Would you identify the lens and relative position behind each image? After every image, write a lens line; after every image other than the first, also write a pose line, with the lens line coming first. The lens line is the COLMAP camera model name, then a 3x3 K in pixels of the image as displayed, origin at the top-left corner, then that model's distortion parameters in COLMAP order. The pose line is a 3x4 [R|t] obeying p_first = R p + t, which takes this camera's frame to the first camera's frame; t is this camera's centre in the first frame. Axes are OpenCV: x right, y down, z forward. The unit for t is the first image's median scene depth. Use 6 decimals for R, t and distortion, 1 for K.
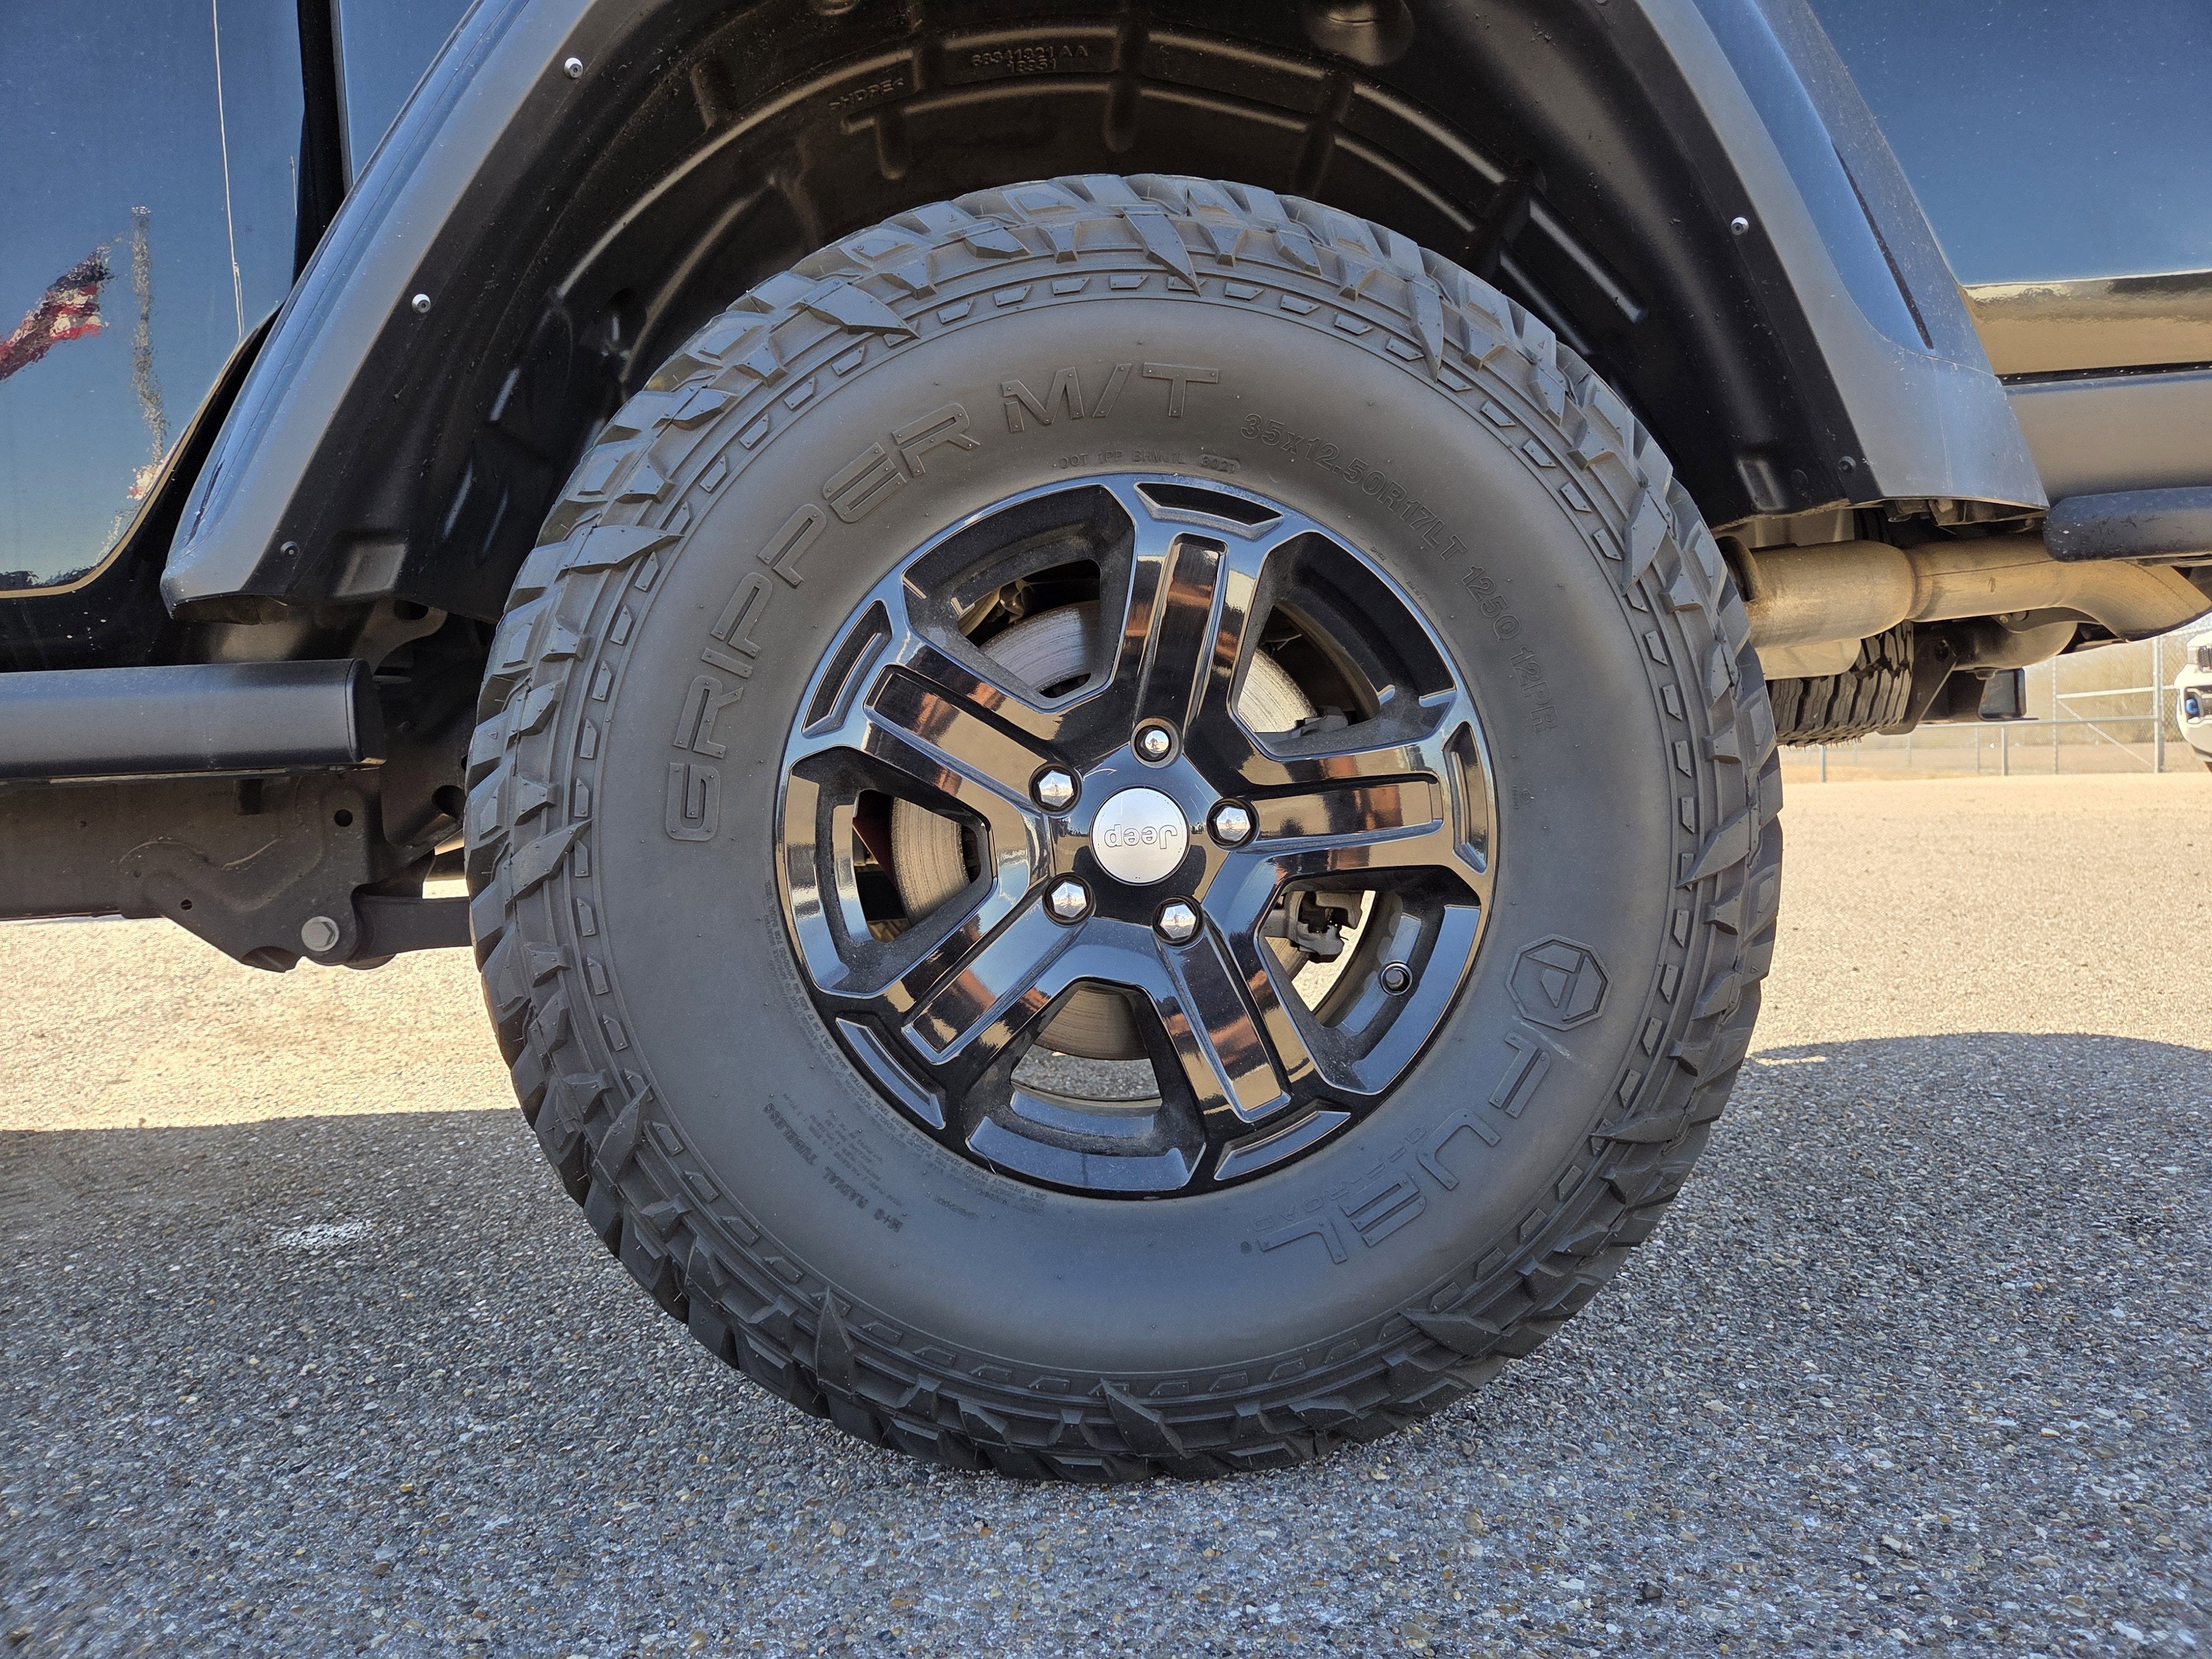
lens RADIAL K [[1492.5, 0, 1142.9], [0, 1492.5, 751.2], [0, 0, 1]] dist [0.048007, -0.044451]
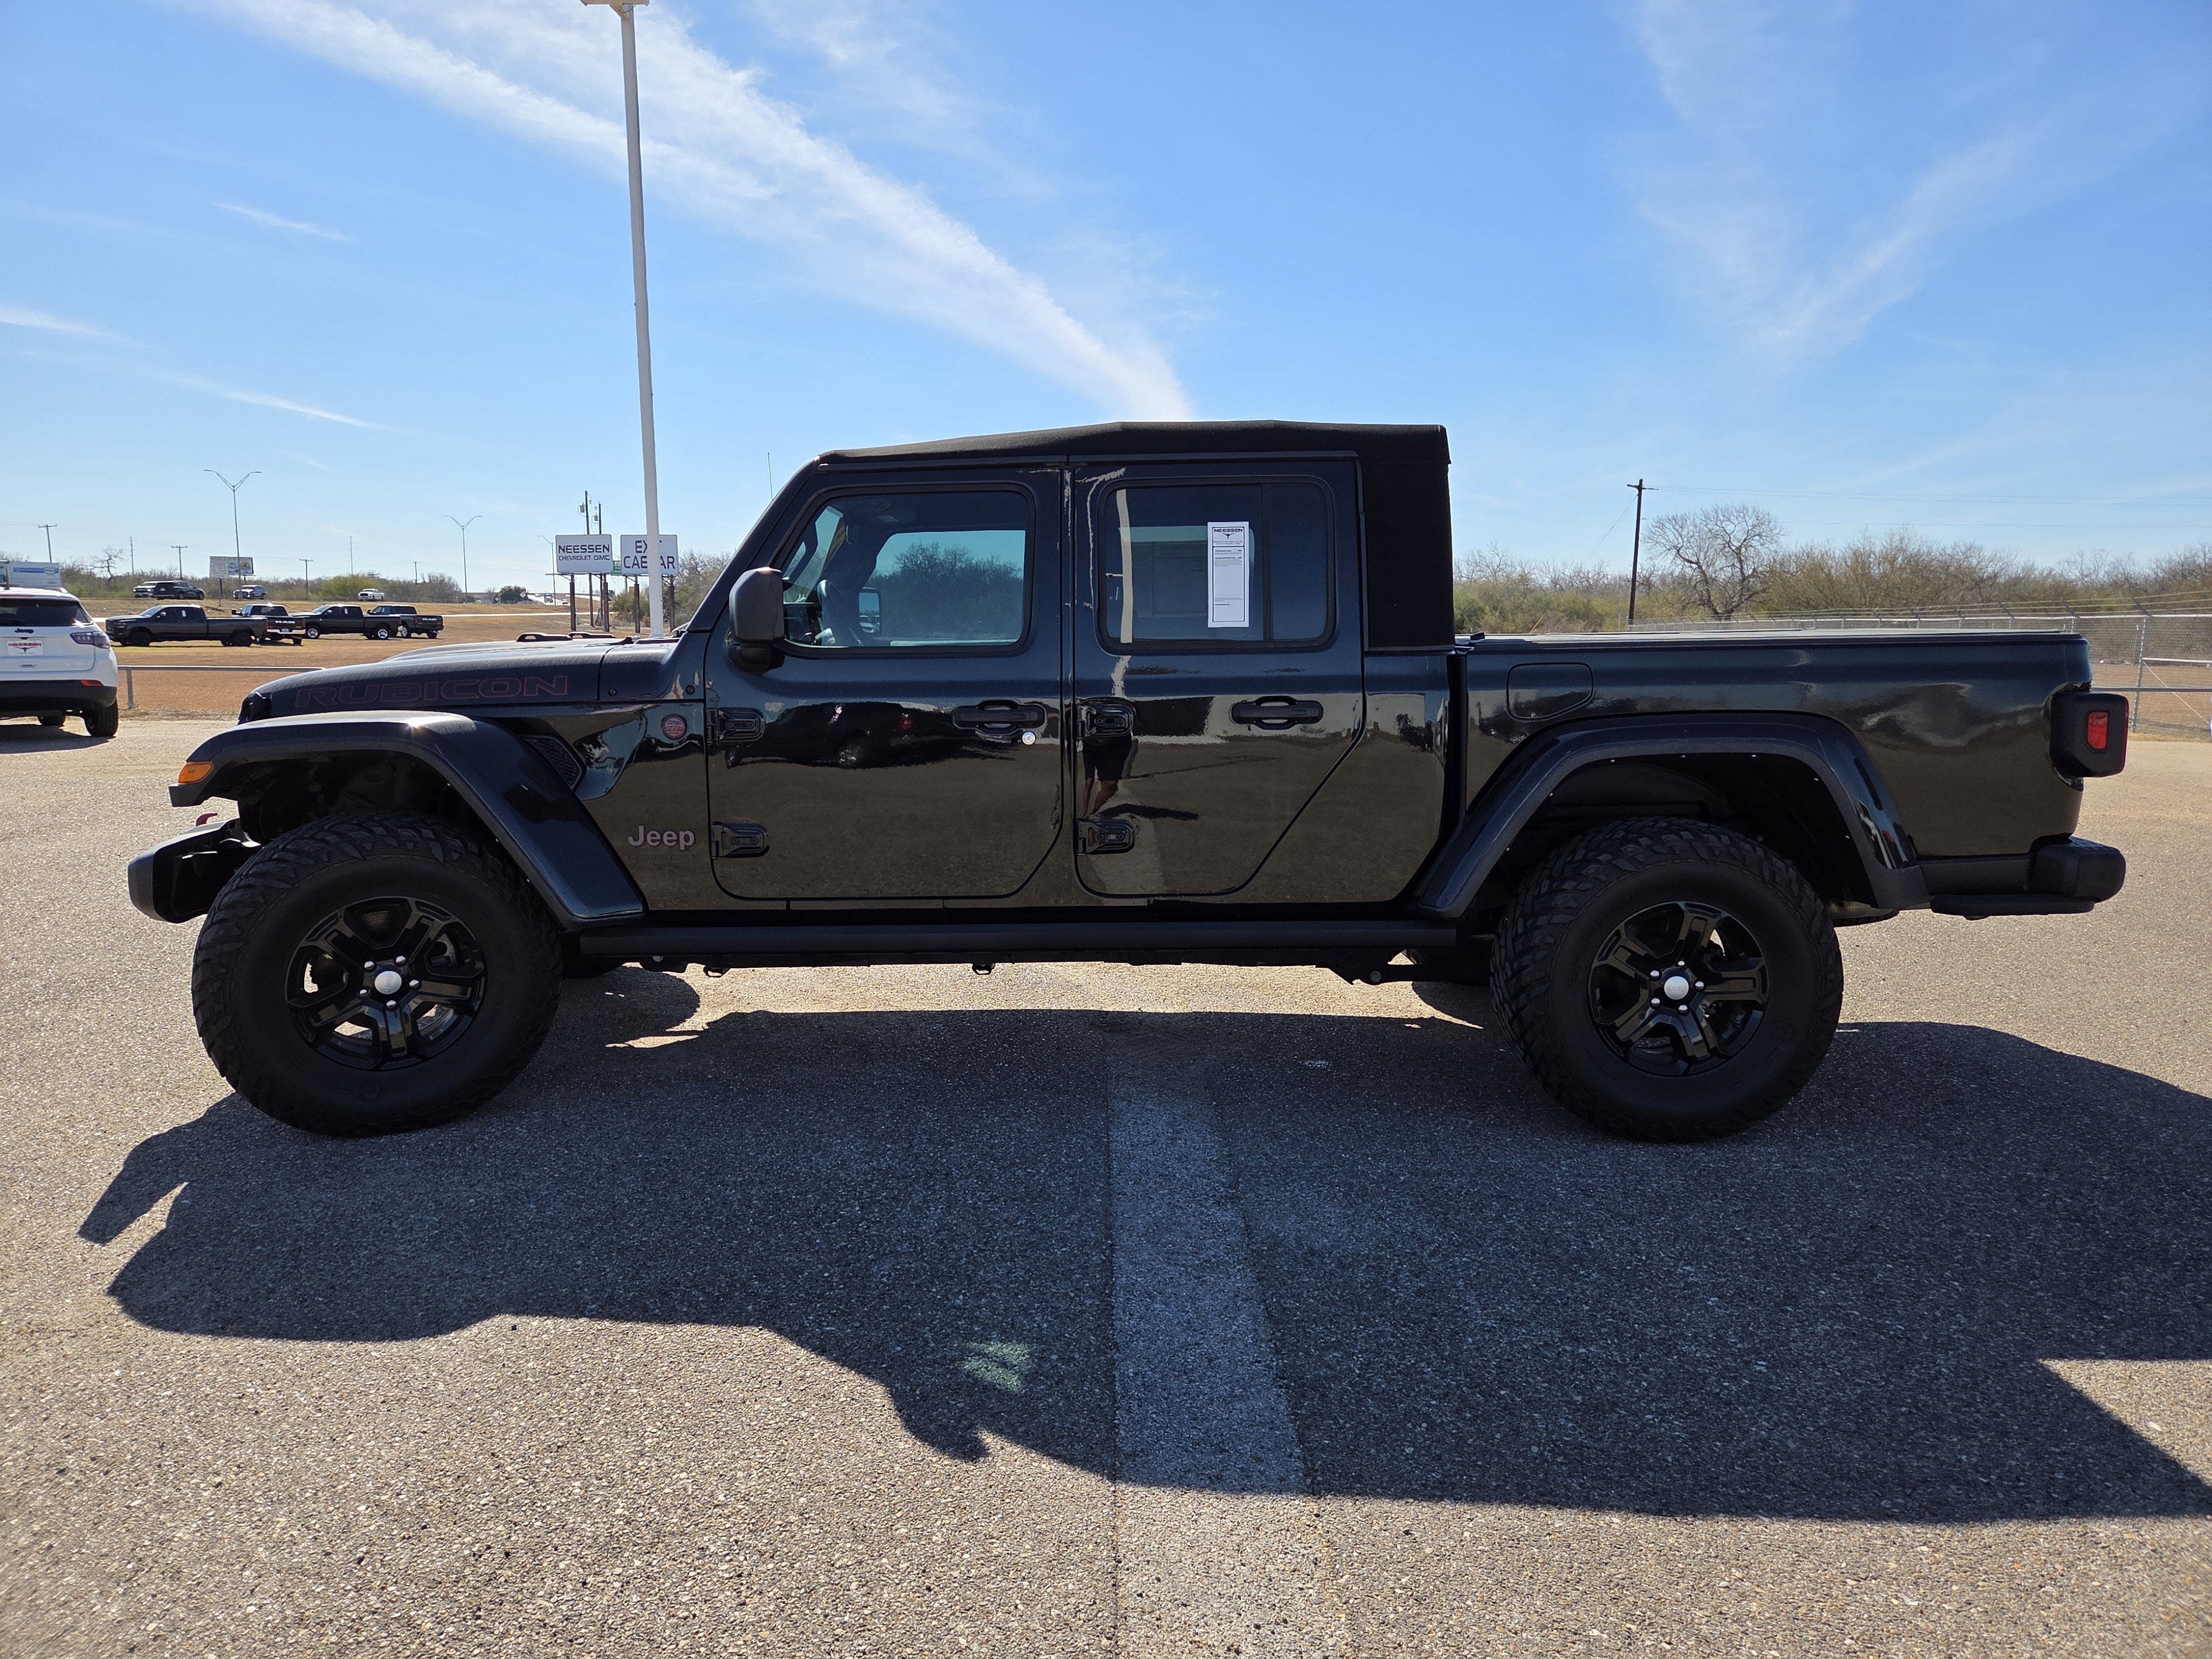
lens RADIAL K [[1492.5, 0, 1097.8], [0, 1492.5, 799.0], [0, 0, 1]] dist [0.048007, -0.044451]
pose [[0.996195, 0.051466, -0.070327, -1.271225], [-0.042251, 0.991034, 0.126755, -0.877486], [0.076220, -0.123302, 0.989438, -2.994195]]
